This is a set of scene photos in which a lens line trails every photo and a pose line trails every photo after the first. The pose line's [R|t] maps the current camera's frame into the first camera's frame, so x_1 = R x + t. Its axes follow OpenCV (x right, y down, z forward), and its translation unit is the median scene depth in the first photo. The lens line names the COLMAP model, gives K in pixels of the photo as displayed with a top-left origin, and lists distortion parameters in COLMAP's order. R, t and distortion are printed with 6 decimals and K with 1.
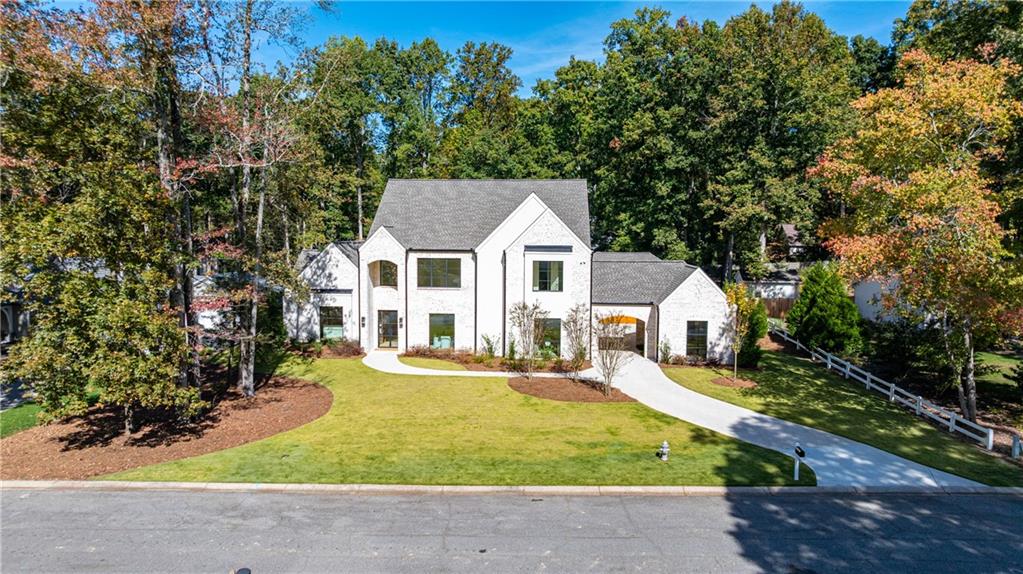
lens RADIAL K [[709.5, 0, 511.5], [0, 709.5, 287.0], [0, 0, 1]] dist [-0.028849, 0.001100]
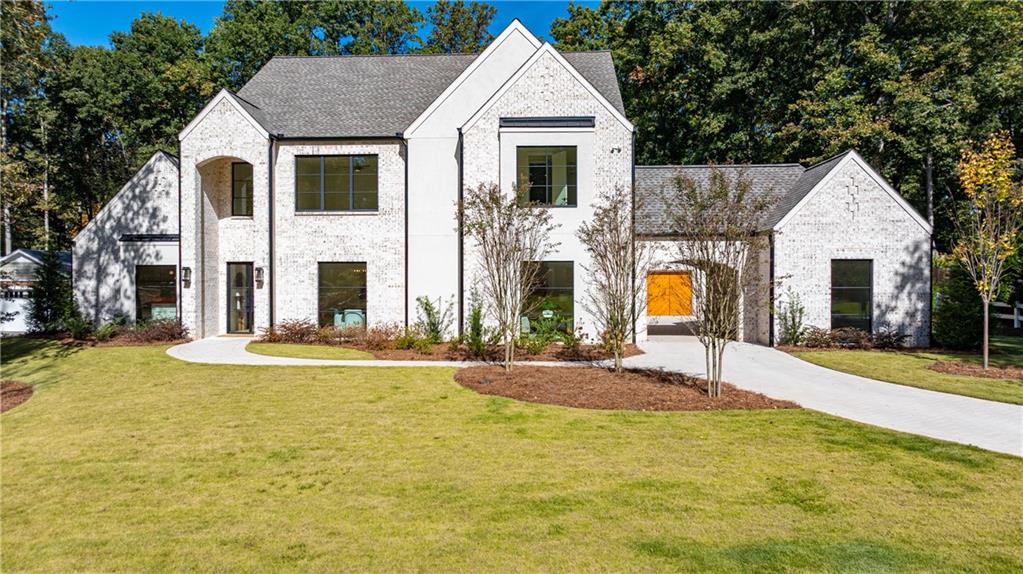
lens RADIAL K [[731.4, 0, 516.7], [0, 731.4, 290.6], [0, 0, 1]] dist [-0.023041, 0.005536]
pose [[0.999841, -0.009222, 0.015242, 0.021171], [0.010149, 0.998034, -0.061855, 0.095125], [-0.014642, 0.062000, 0.997969, 0.482596]]
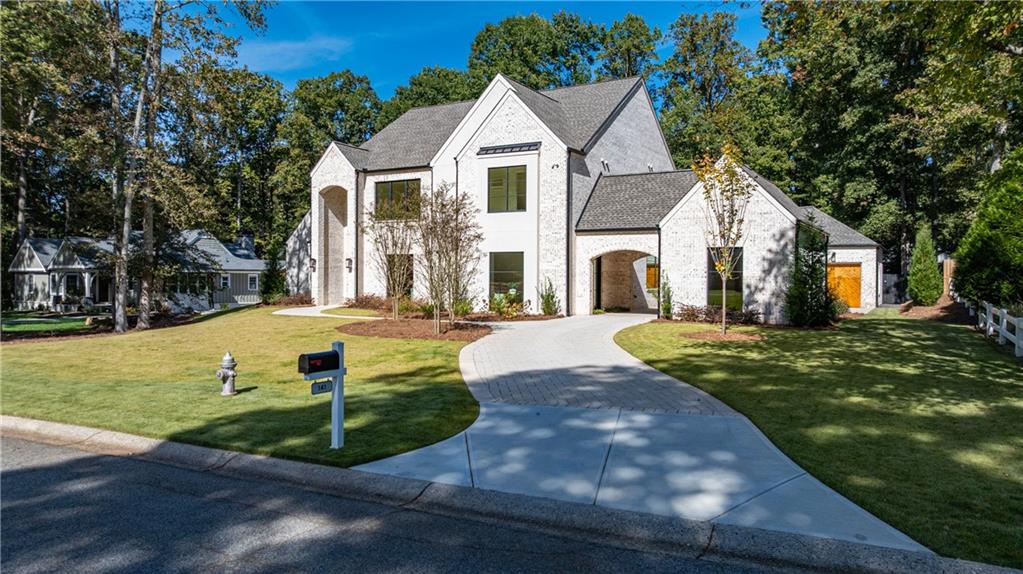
lens RADIAL K [[715.2, 0, 531.7], [0, 715.2, 284.1], [0, 0, 1]] dist [-0.005327, 0.000982]
pose [[0.903760, 0.000154, -0.428040, 0.358767], [-0.031589, 0.997297, -0.066337, 0.117420], [0.426873, 0.073474, 0.901322, 0.395426]]
